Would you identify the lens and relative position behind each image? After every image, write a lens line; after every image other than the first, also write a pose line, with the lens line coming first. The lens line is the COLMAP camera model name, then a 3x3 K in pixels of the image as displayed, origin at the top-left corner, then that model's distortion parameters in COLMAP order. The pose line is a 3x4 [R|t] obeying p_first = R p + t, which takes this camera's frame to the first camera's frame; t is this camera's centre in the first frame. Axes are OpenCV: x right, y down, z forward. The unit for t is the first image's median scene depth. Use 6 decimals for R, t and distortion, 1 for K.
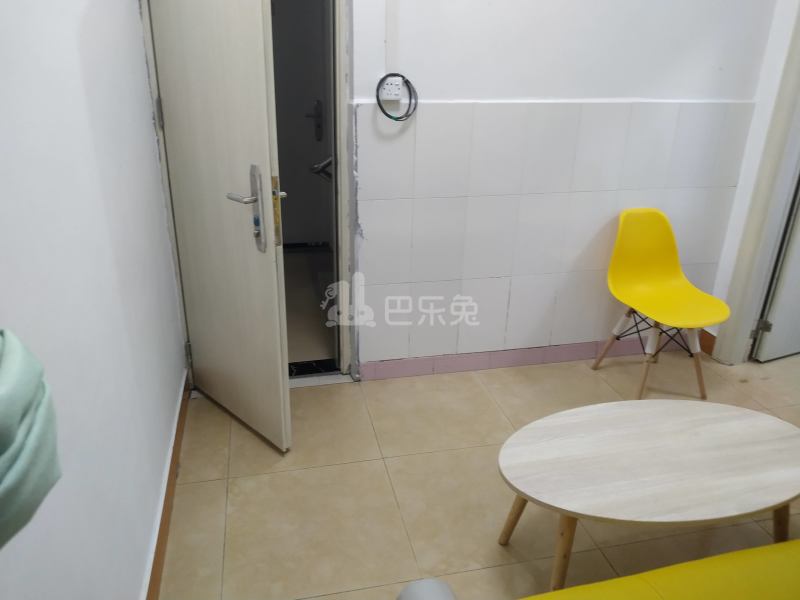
lens RADIAL K [[589.0, 0, 381.8], [0, 589.0, 303.5], [0, 0, 1]] dist [0.048400, -0.097578]
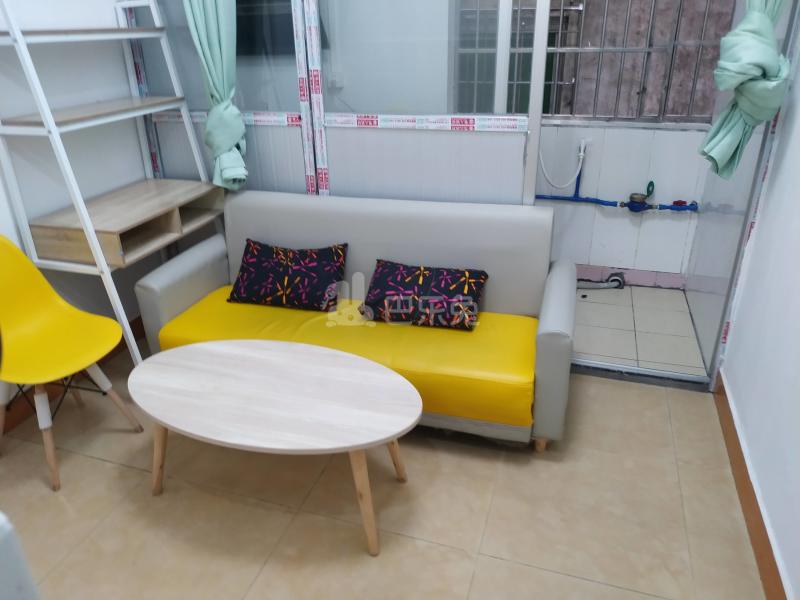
lens RADIAL K [[591.6, 0, 384.3], [0, 591.6, 300.1], [0, 0, 1]] dist [0.001005, -0.013549]
pose [[-0.859684, -0.203513, 0.468535, -0.120233], [0.217016, 0.684820, 0.695648, -0.375998], [-0.462436, 0.699717, -0.544564, 0.924399]]
